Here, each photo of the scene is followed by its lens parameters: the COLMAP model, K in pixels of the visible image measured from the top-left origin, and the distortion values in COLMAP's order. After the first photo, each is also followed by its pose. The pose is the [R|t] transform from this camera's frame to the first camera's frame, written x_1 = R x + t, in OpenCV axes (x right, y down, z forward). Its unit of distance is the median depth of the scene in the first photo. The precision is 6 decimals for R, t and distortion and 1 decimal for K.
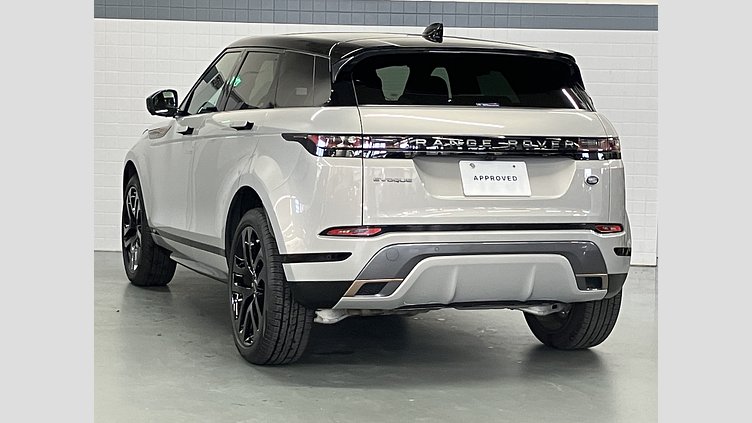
lens RADIAL K [[1954.2, 0, 376.2], [0, 1954.2, 211.2], [0, 0, 1]] dist [0.323382, 0.000000]
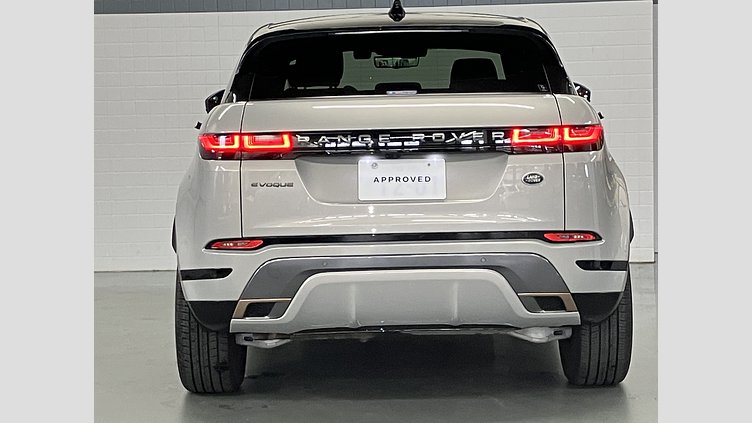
lens RADIAL K [[1947.0, 0, 375.9], [0, 1947.0, 211.2], [0, 0, 1]] dist [0.386575, 0.000000]
pose [[0.867244, -0.014333, -0.497677, 0.466233], [0.016258, 0.999868, -0.000465, -0.002920], [0.497618, -0.007688, 0.867363, 0.266173]]
